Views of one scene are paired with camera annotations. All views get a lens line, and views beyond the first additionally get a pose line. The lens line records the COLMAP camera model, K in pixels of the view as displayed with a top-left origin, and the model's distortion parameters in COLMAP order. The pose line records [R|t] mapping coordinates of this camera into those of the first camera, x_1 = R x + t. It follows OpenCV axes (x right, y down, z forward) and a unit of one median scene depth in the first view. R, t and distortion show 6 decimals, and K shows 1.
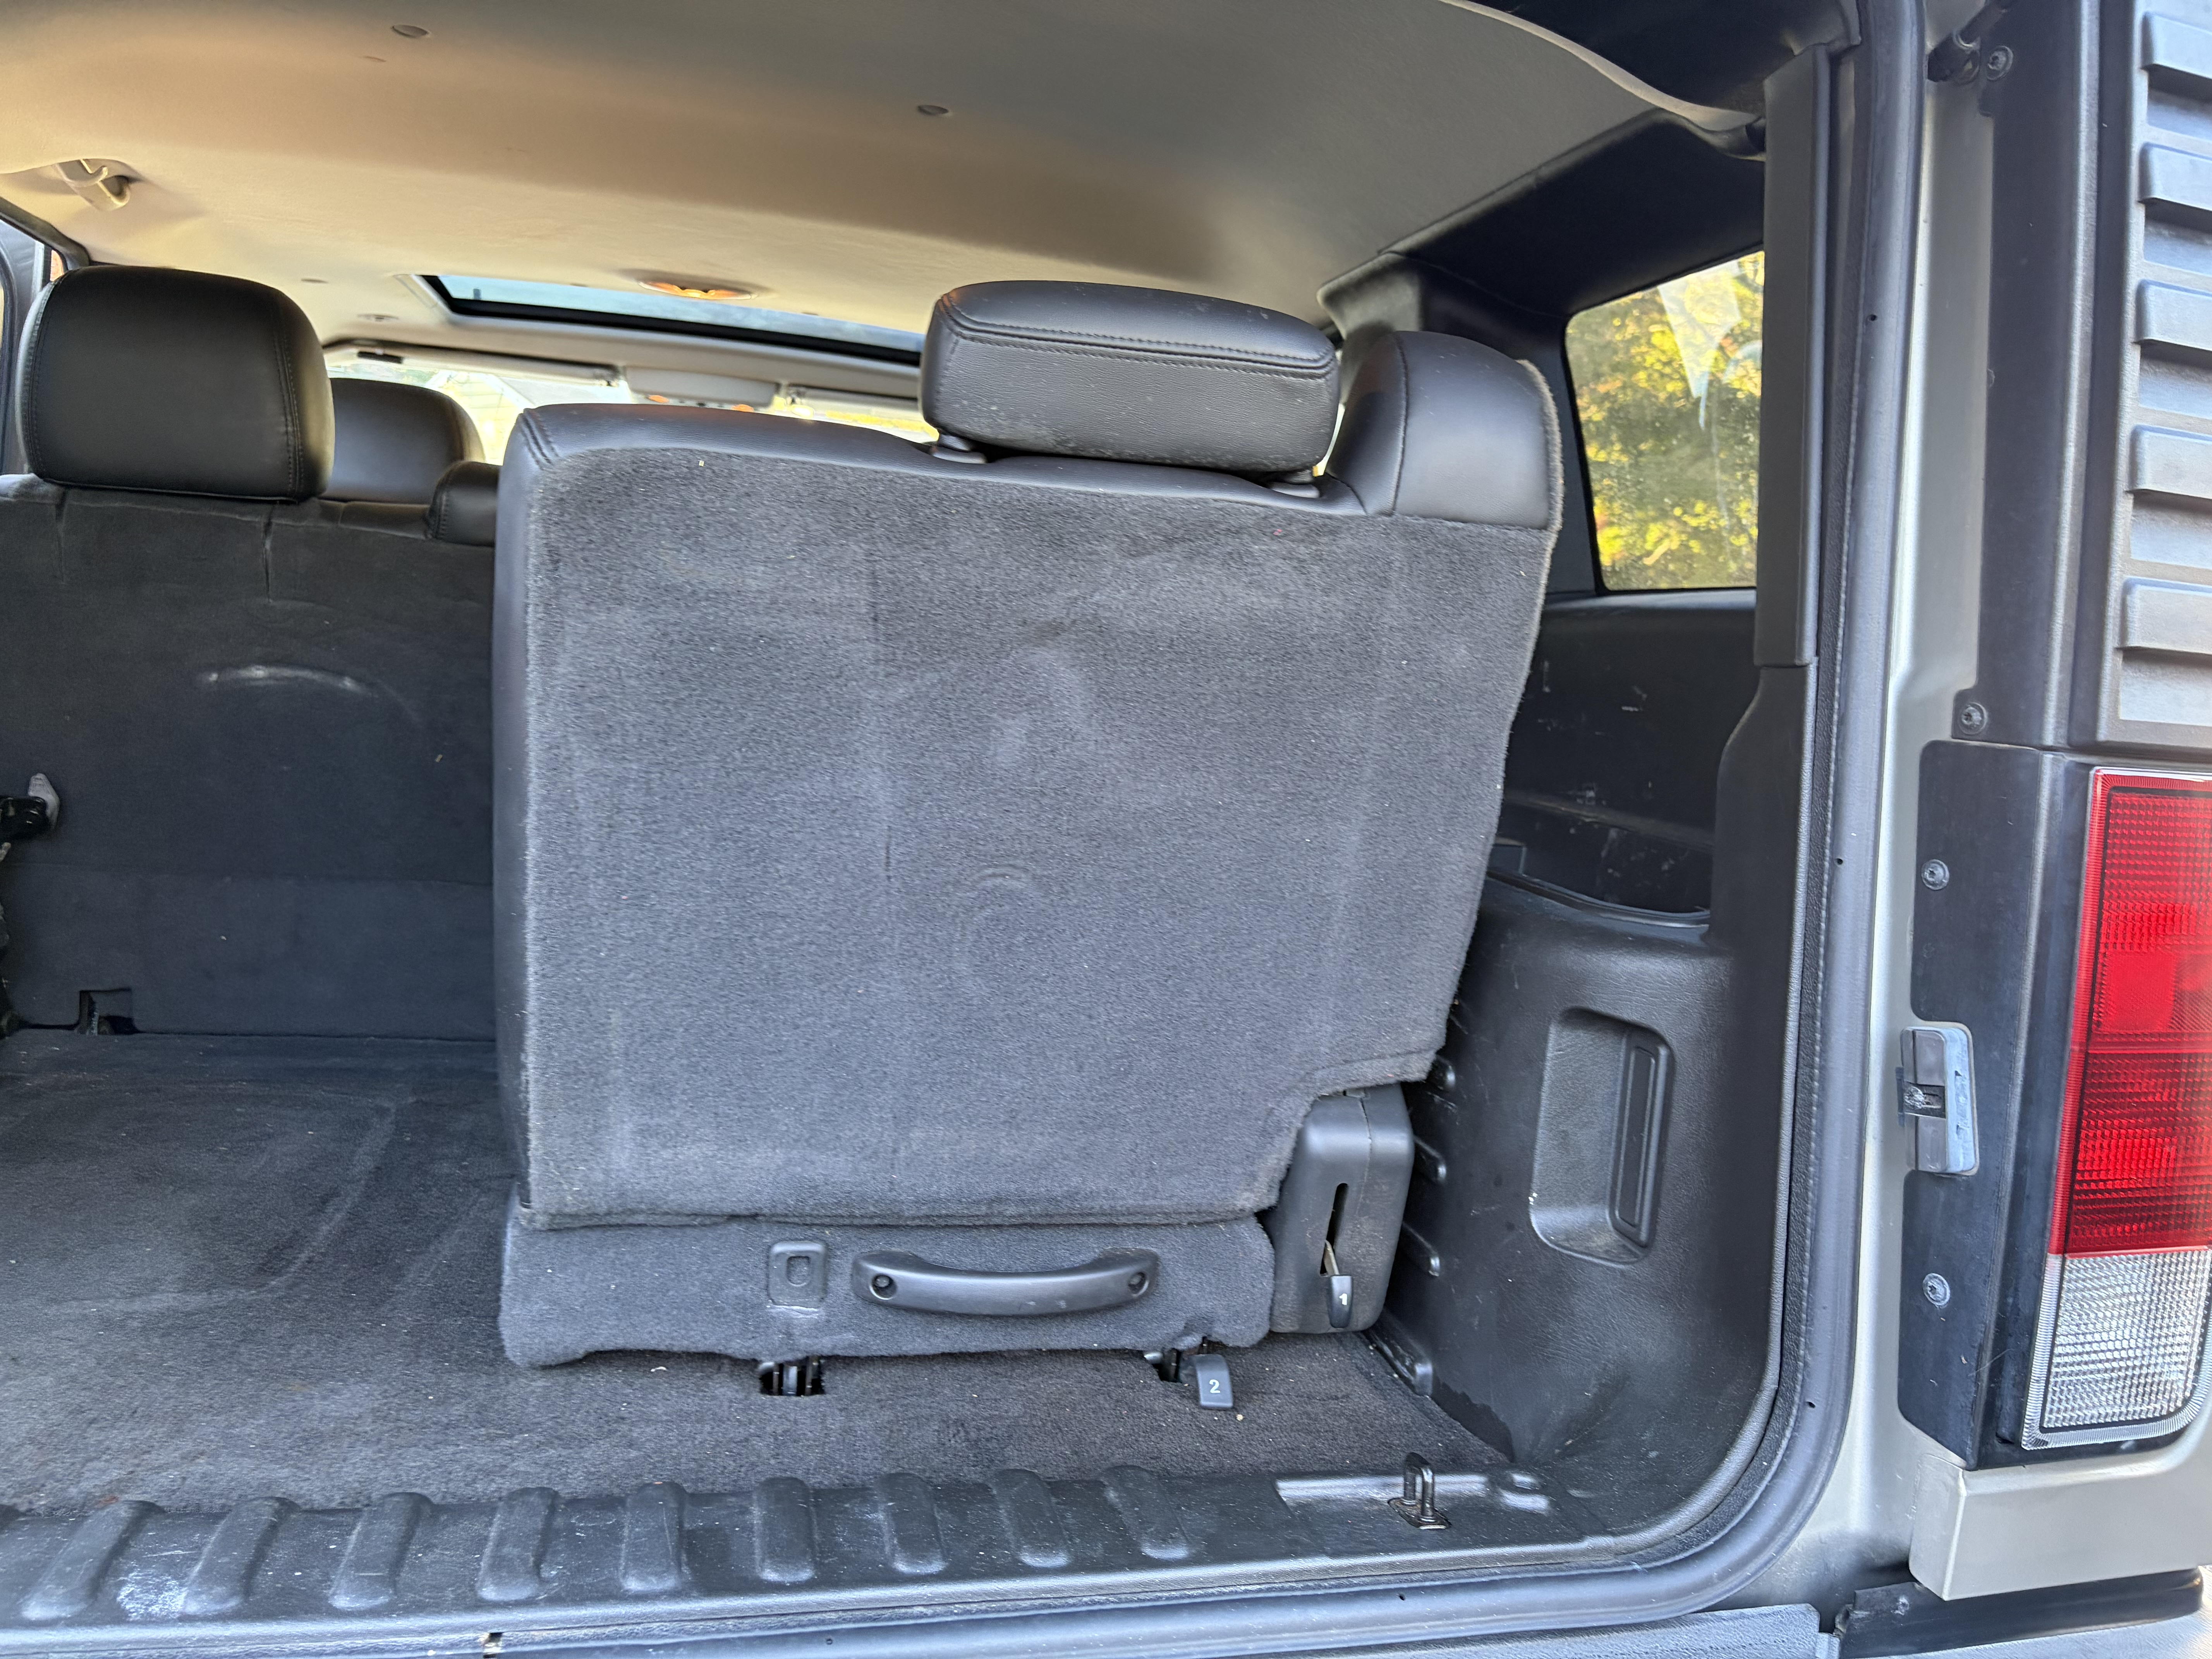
lens RADIAL K [[1663.8, 0, 1111.1], [0, 1663.8, 833.2], [0, 0, 1]] dist [0.044419, -0.058094]
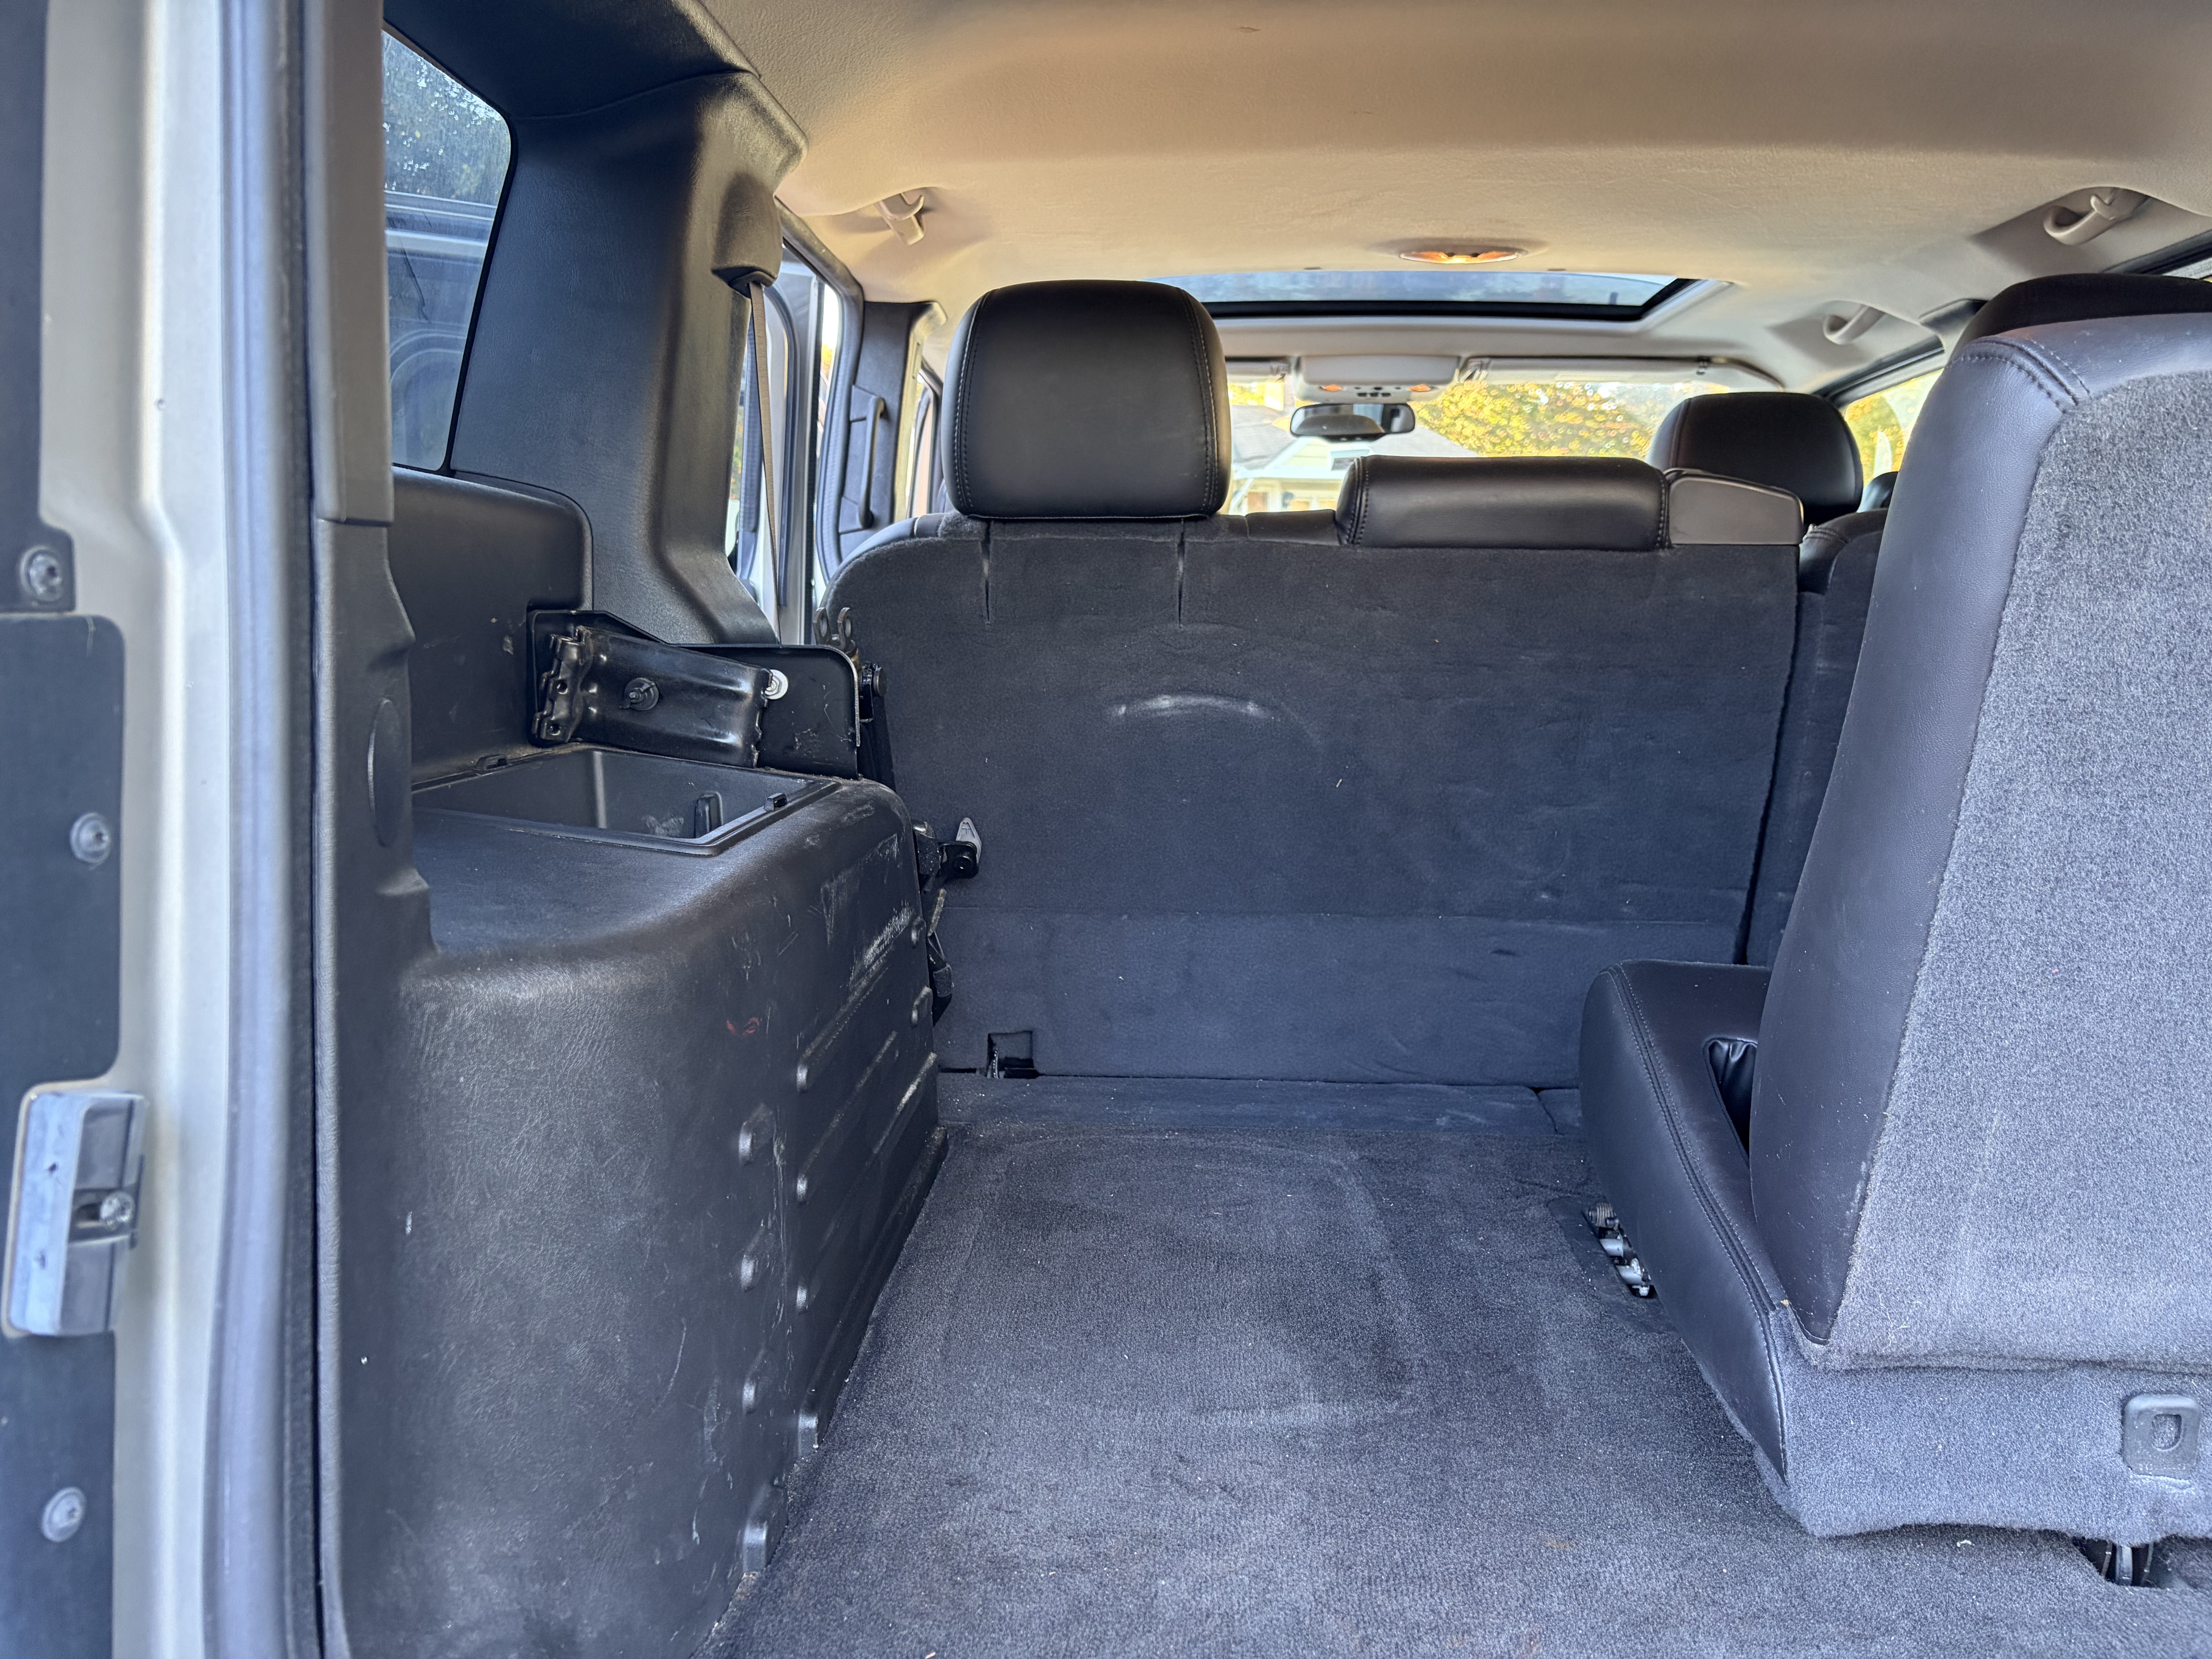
lens RADIAL K [[1663.8, 0, 1152.2], [0, 1663.8, 859.8], [0, 0, 1]] dist [0.044419, -0.058094]
pose [[0.965654, -0.034523, -0.257529, -0.284011], [0.040802, 0.998985, 0.019076, -0.025536], [0.256609, -0.028928, 0.966082, 0.086381]]
